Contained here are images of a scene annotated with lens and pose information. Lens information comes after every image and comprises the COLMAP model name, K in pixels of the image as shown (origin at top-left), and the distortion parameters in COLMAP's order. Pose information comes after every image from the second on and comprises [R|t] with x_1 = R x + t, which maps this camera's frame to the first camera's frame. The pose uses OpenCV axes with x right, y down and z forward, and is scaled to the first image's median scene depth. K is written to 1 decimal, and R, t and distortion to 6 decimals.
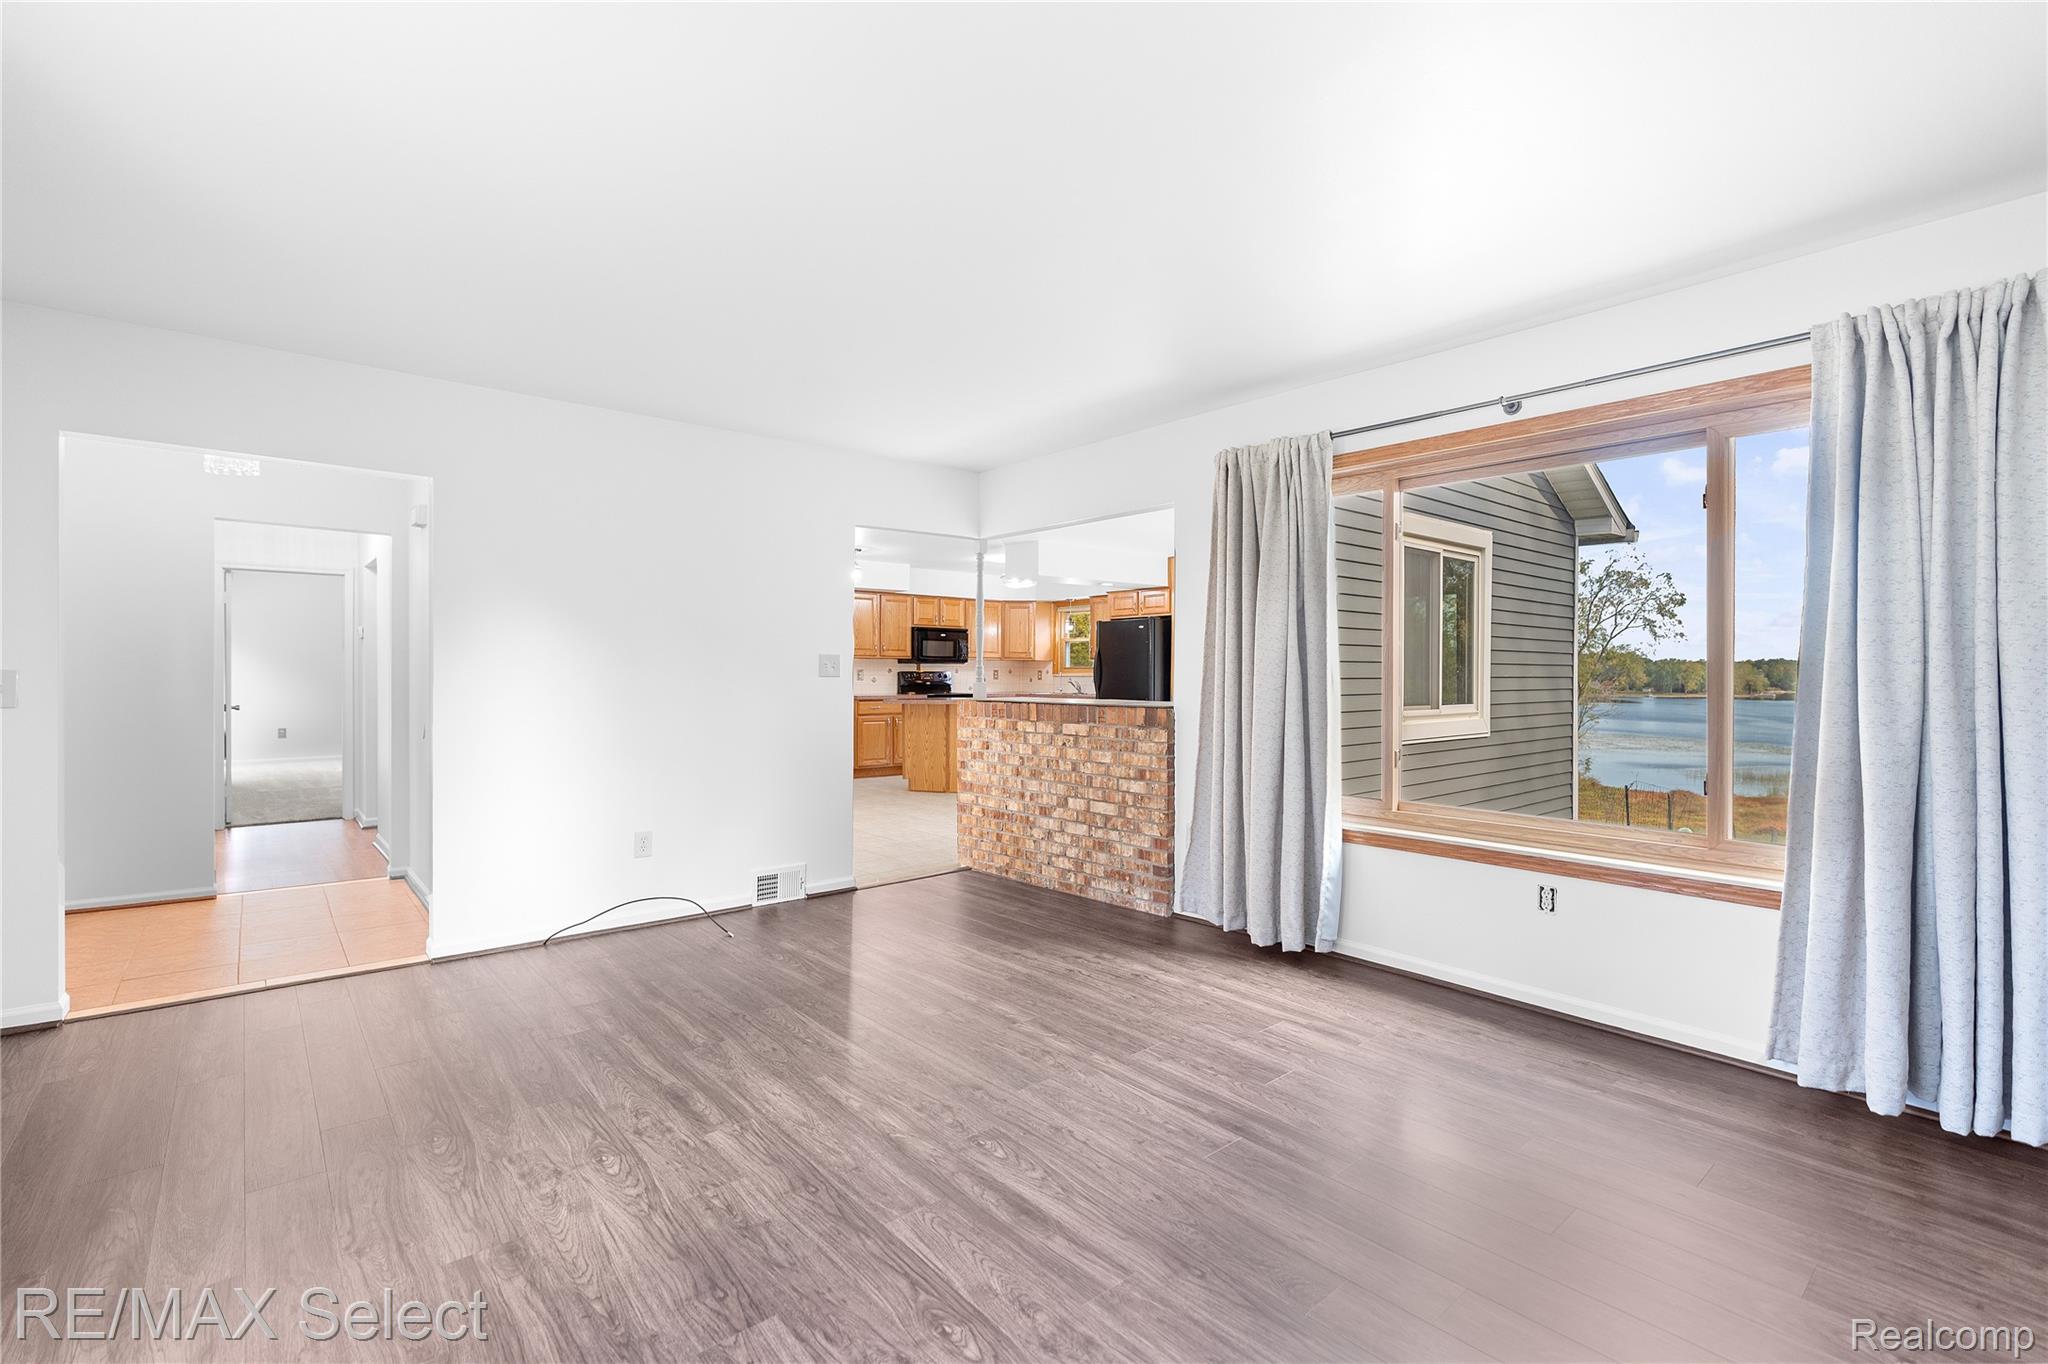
lens RADIAL K [[923.0, 0, 1037.2], [0, 923.0, 662.9], [0, 0, 1]] dist [-0.012862, 0.004683]
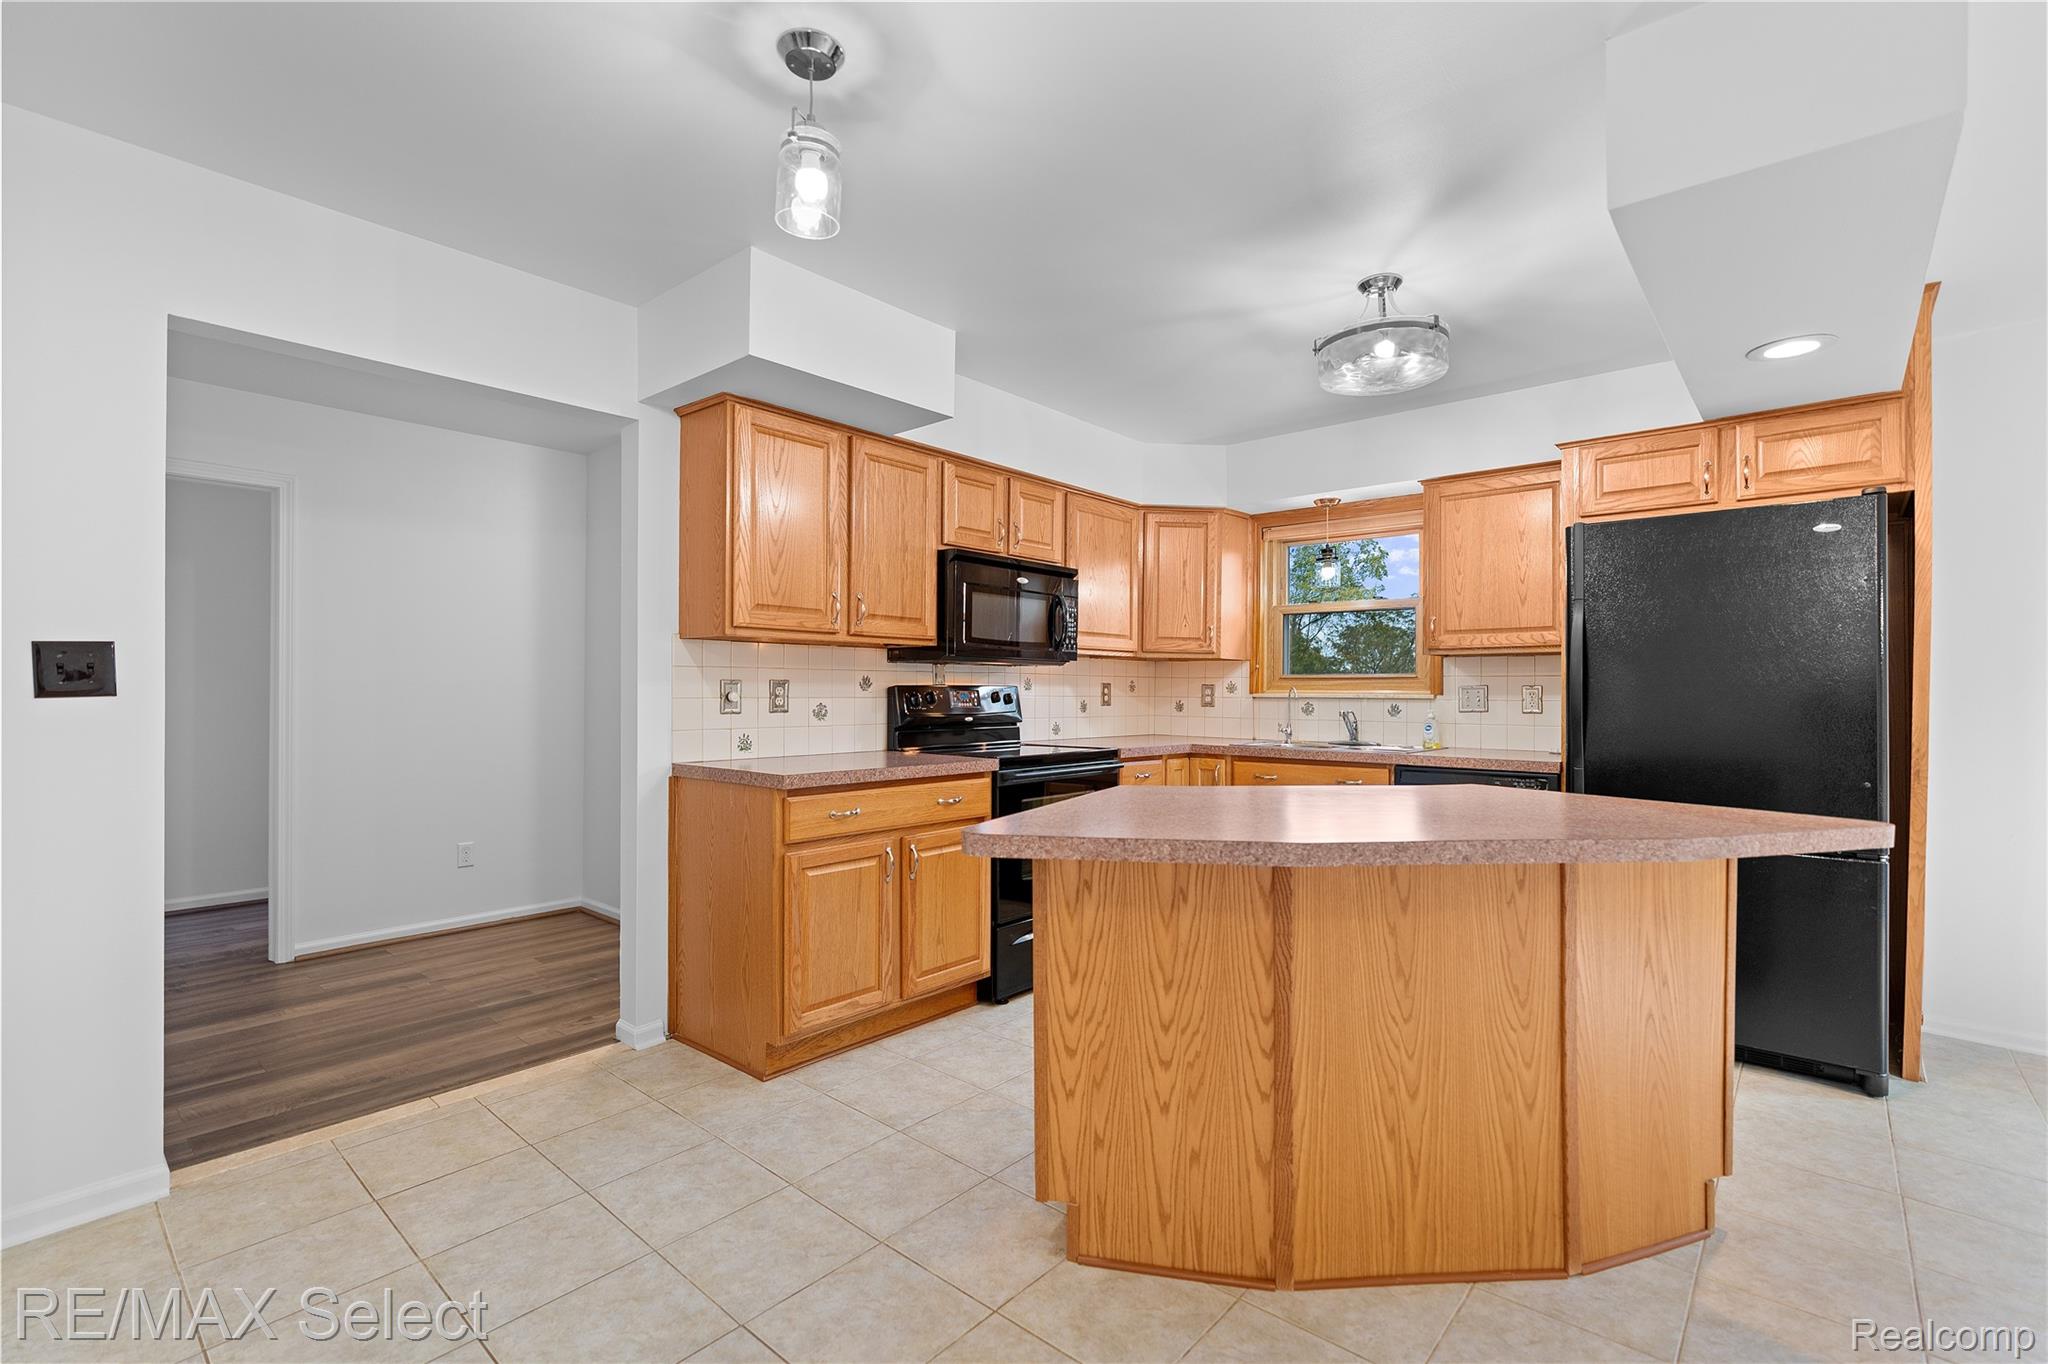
lens RADIAL K [[917.8, 0, 1034.5], [0, 917.8, 681.6], [0, 0, 1]] dist [-0.014673, 0.007288]
pose [[0.990283, 0.003127, 0.139032, -0.140735], [-0.003442, 0.999992, 0.002027, 0.006903], [-0.139024, -0.002486, 0.990286, 0.639526]]
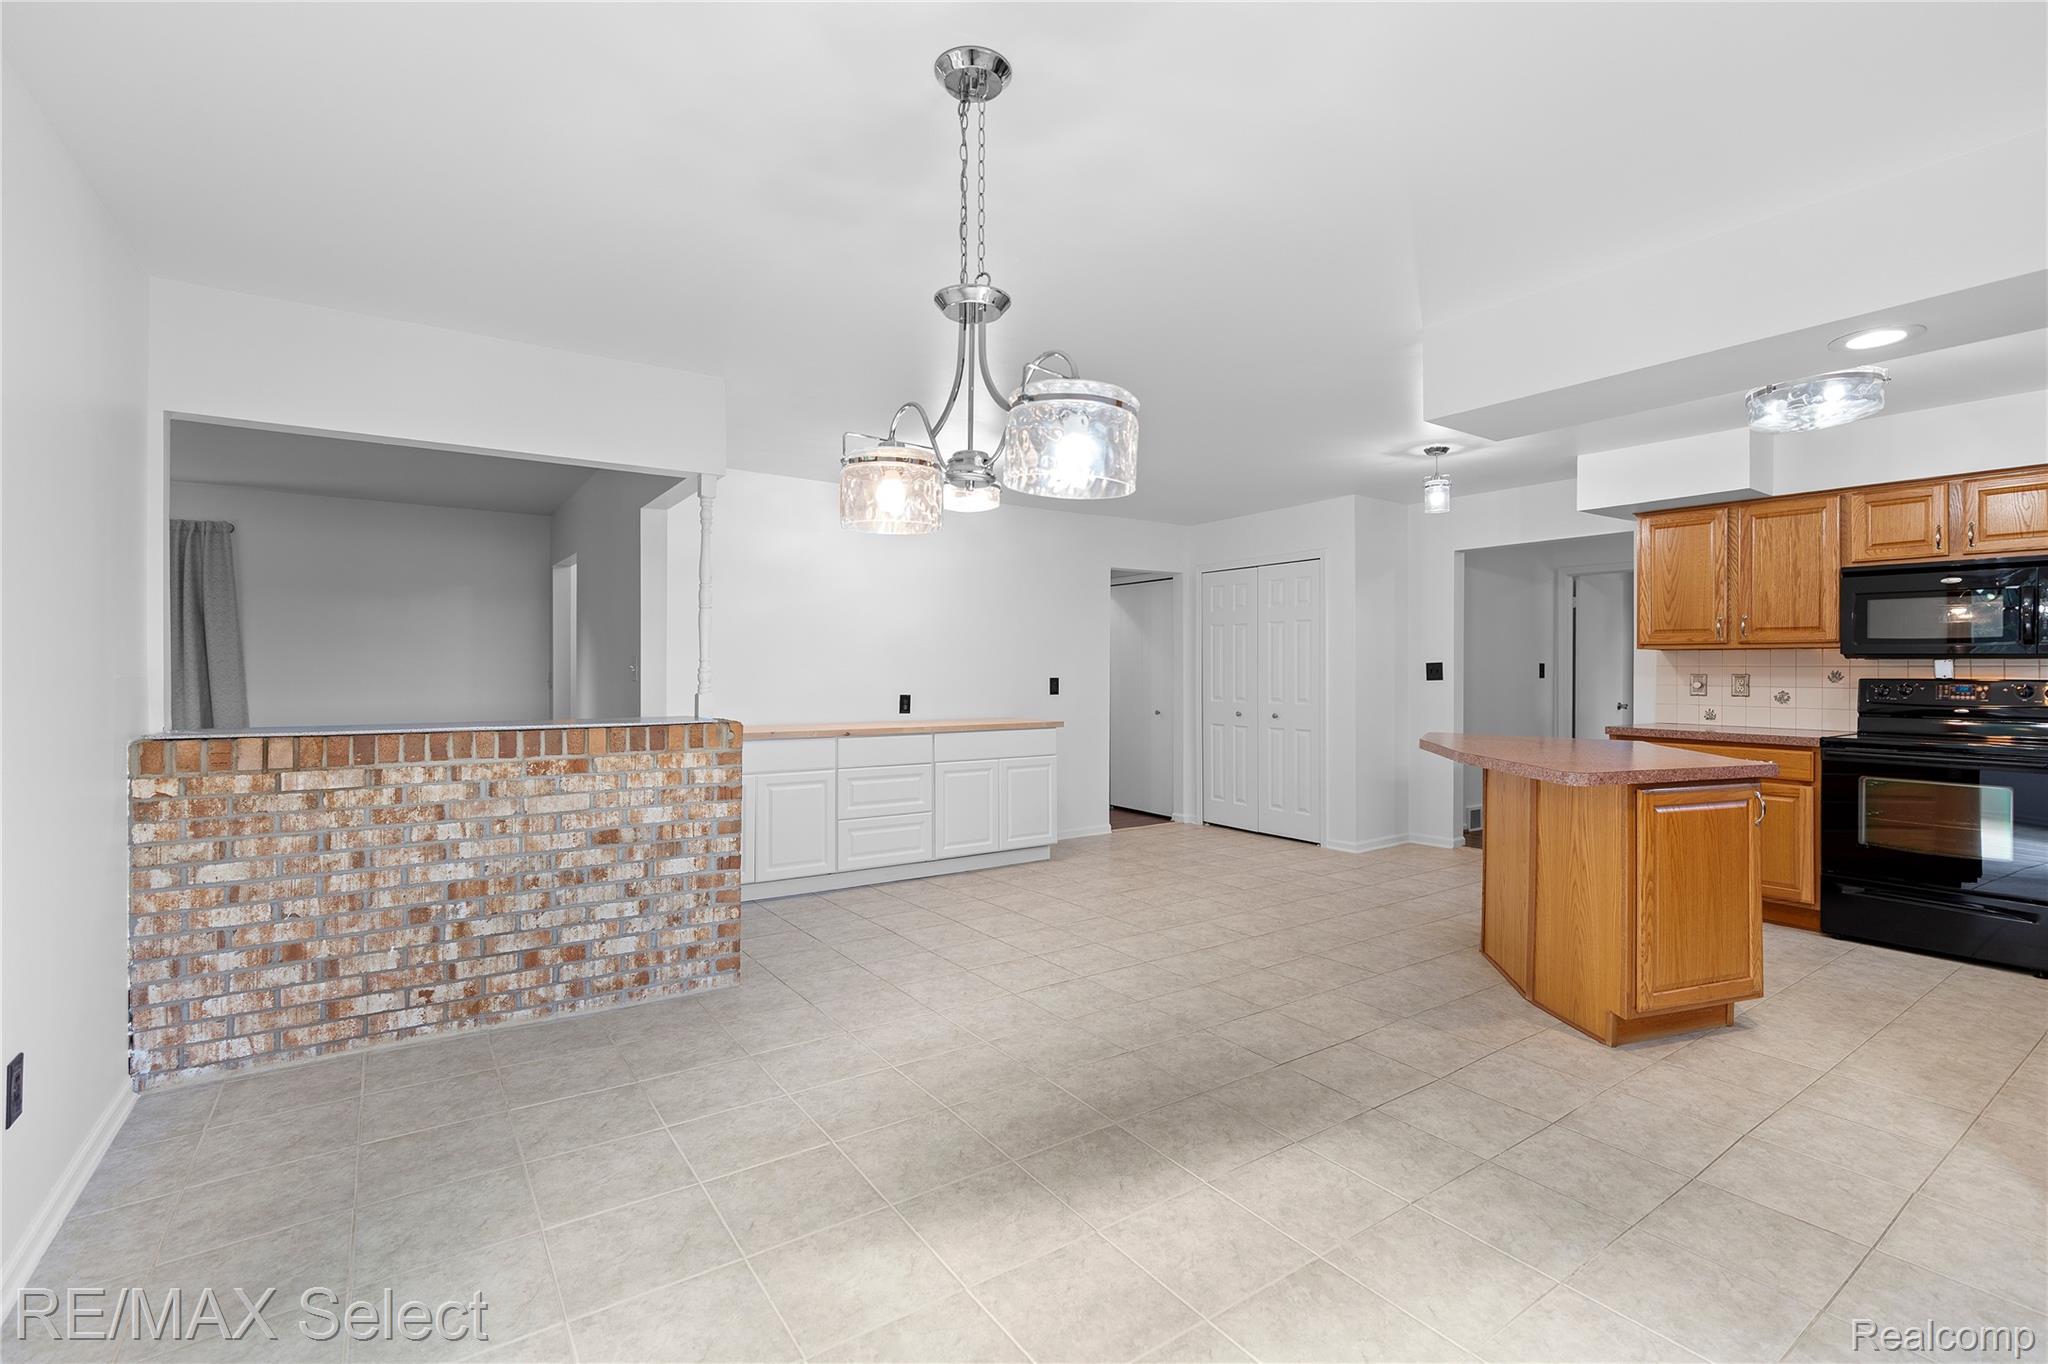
lens RADIAL K [[923.0, 0, 1037.2], [0, 923.0, 662.9], [0, 0, 1]] dist [-0.012862, 0.004683]
pose [[-0.104782, -0.006930, -0.994471, 0.288964], [0.006310, 0.999951, -0.007634, 0.003028], [0.994475, -0.007075, -0.104733, 0.657837]]
